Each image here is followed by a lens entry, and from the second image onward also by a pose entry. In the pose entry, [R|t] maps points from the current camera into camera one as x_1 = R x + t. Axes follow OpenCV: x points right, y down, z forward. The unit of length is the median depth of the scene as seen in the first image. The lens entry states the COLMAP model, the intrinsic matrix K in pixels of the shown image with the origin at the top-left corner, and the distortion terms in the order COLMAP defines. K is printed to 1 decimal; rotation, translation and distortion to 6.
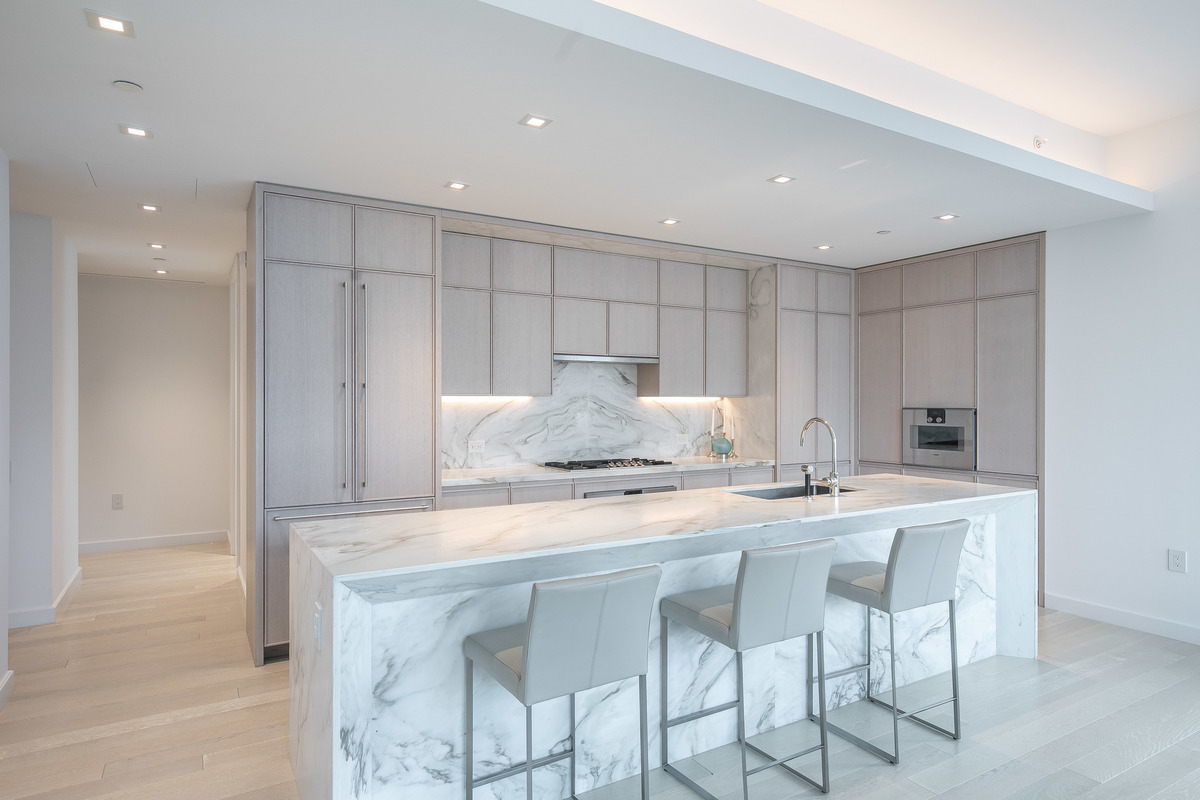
lens RADIAL K [[689.0, 0, 602.5], [0, 689.0, 405.5], [0, 0, 1]] dist [0.003087, 0.001170]
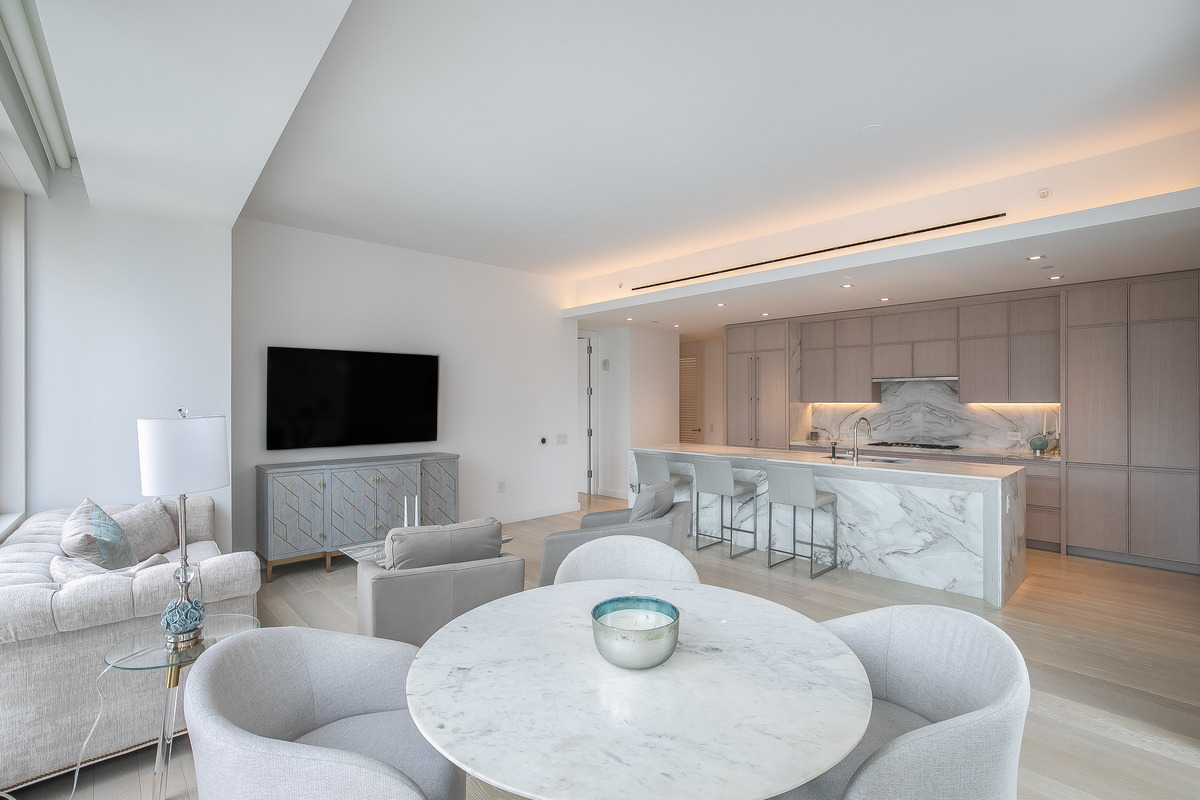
lens RADIAL K [[546.0, 0, 600.8], [0, 546.0, 407.1], [0, 0, 1]] dist [-0.023266, 0.007232]
pose [[0.215961, 0.011850, -0.976330, 1.059350], [-0.004907, 0.999927, 0.011051, -0.013909], [0.976390, 0.002404, 0.216003, 0.036849]]
